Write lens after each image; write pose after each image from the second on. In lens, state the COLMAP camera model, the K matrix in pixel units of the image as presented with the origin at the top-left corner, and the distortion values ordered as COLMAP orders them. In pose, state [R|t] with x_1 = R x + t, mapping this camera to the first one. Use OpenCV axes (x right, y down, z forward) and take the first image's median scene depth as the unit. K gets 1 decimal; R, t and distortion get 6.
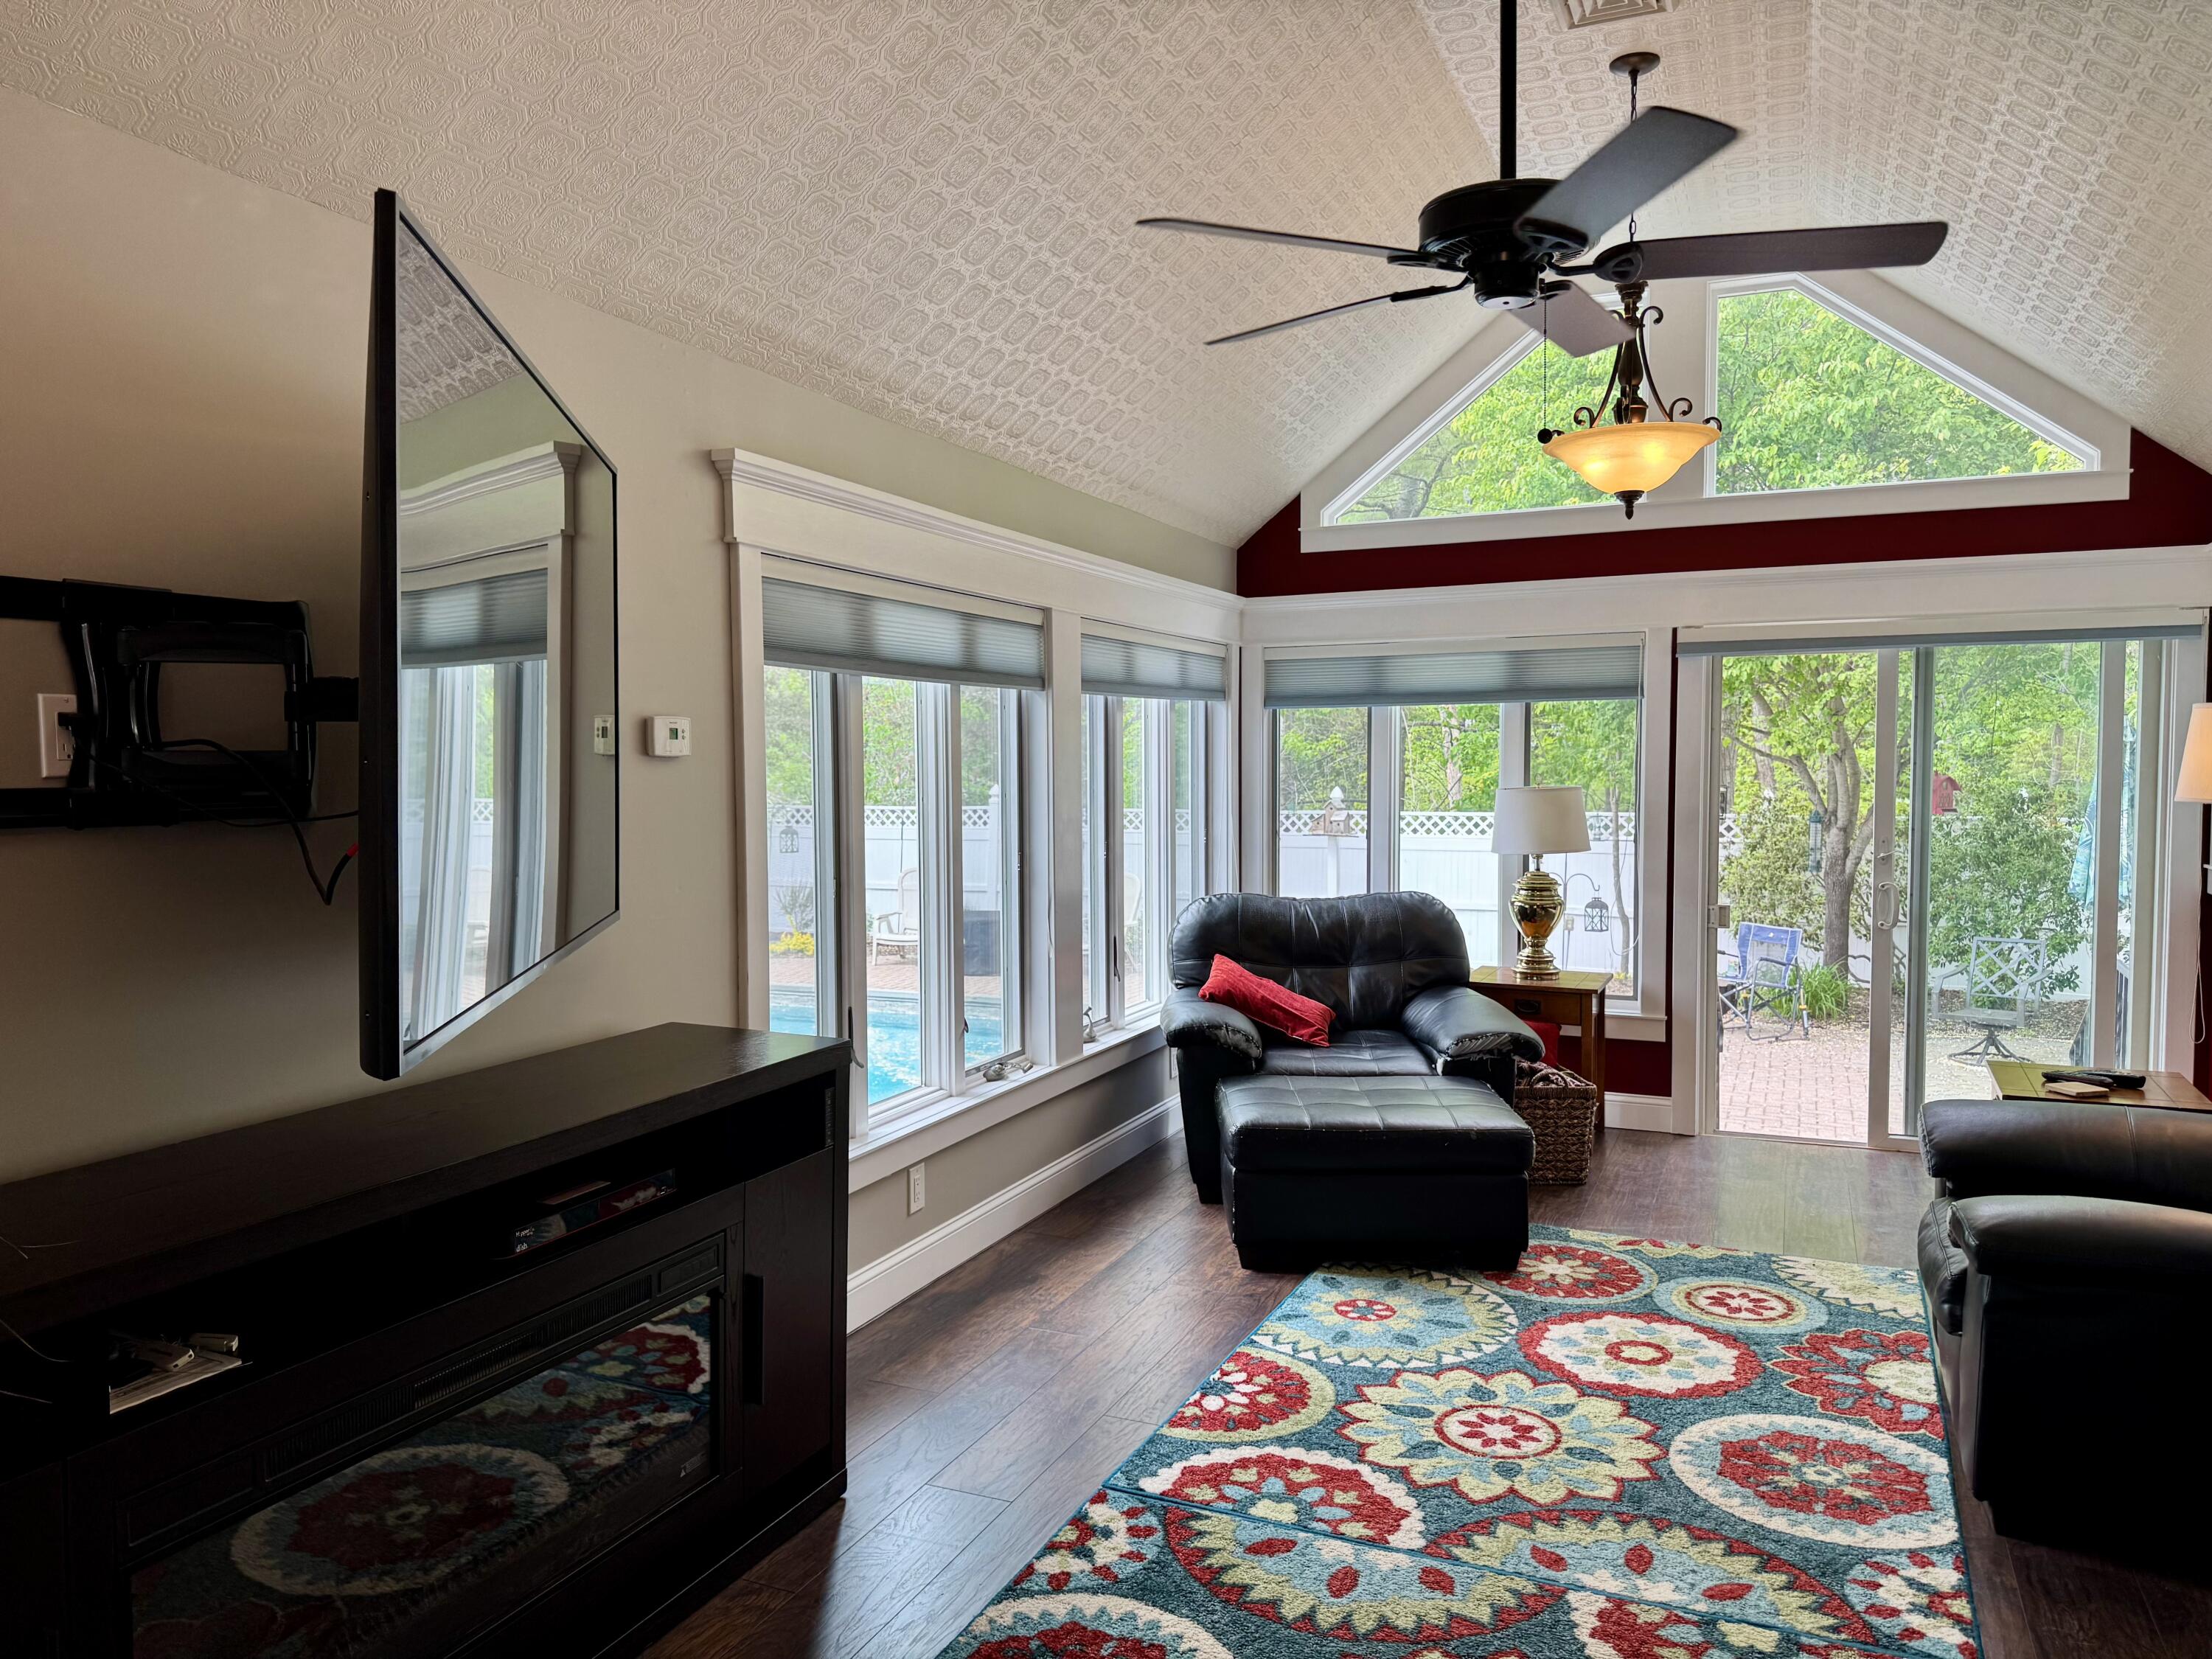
lens RADIAL K [[1571.7, 0, 1116.8], [0, 1571.7, 810.0], [0, 0, 1]] dist [0.064389, -0.072022]
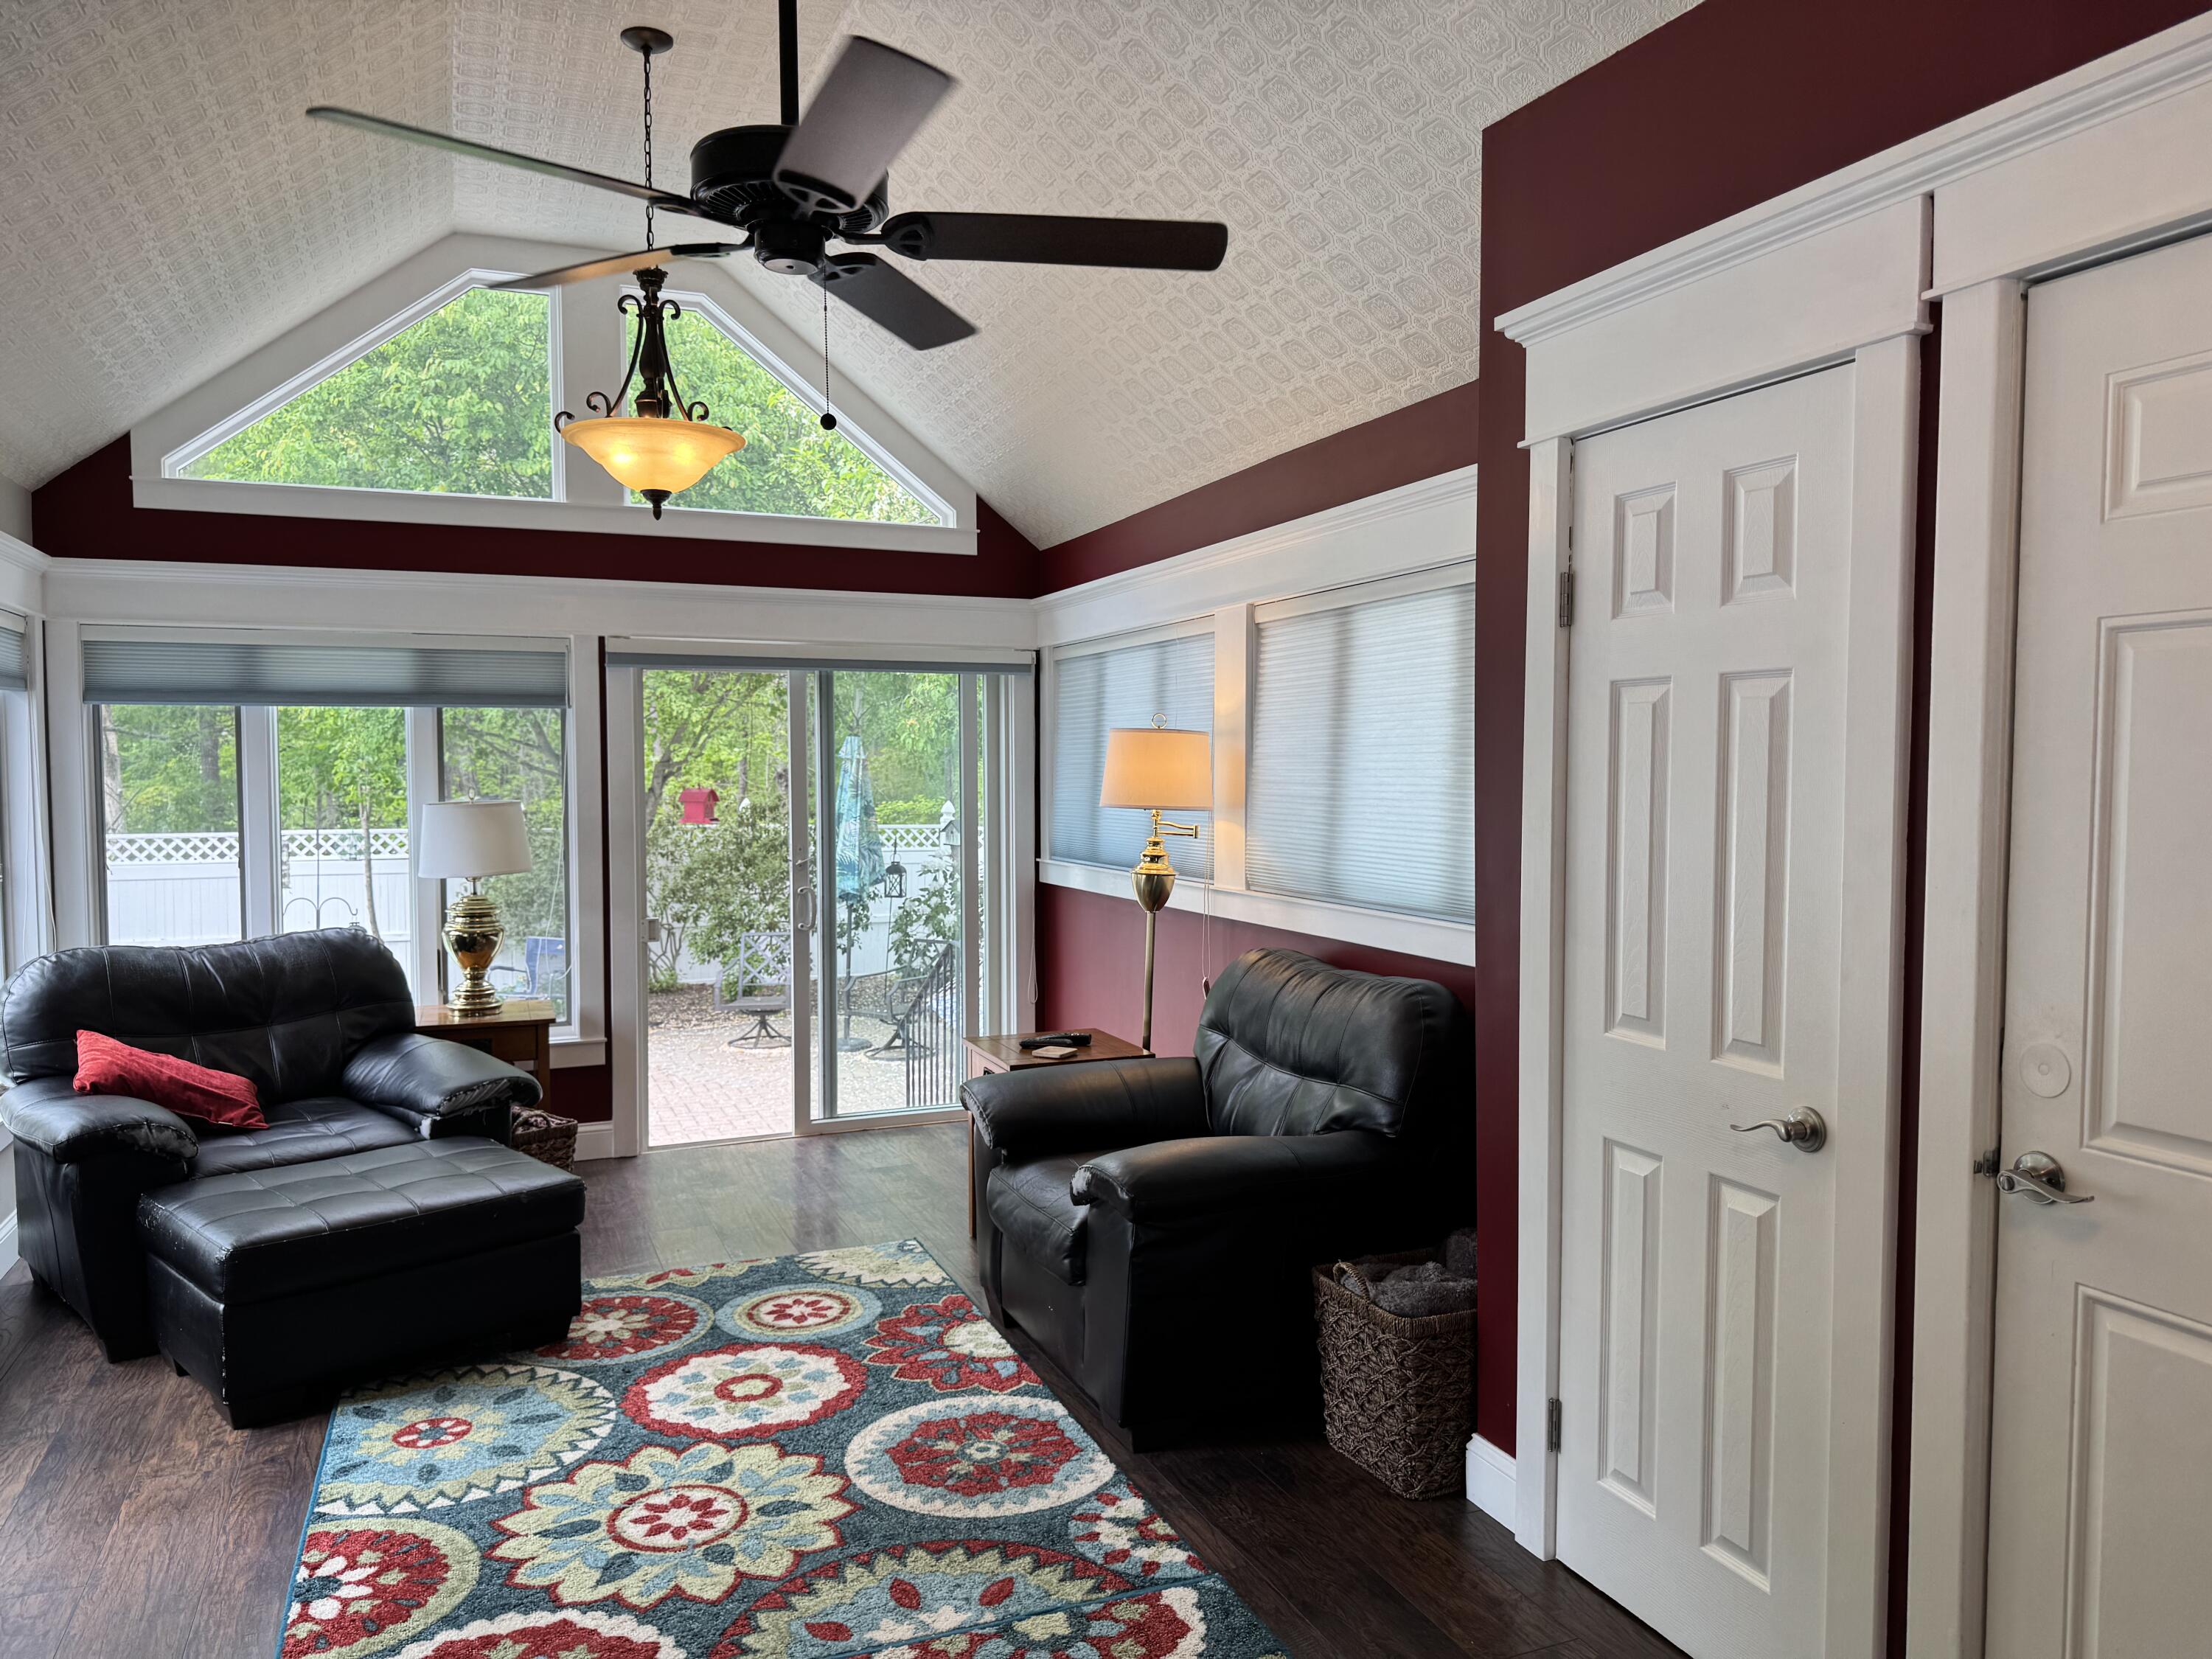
lens RADIAL K [[1571.7, 0, 1105.9], [0, 1571.7, 827.5], [0, 0, 1]] dist [0.064389, -0.072022]
pose [[0.697506, -0.024019, 0.716176, -0.203197], [0.020737, 0.999696, 0.013332, -0.007348], [-0.716279, 0.005552, 0.697792, 0.169873]]
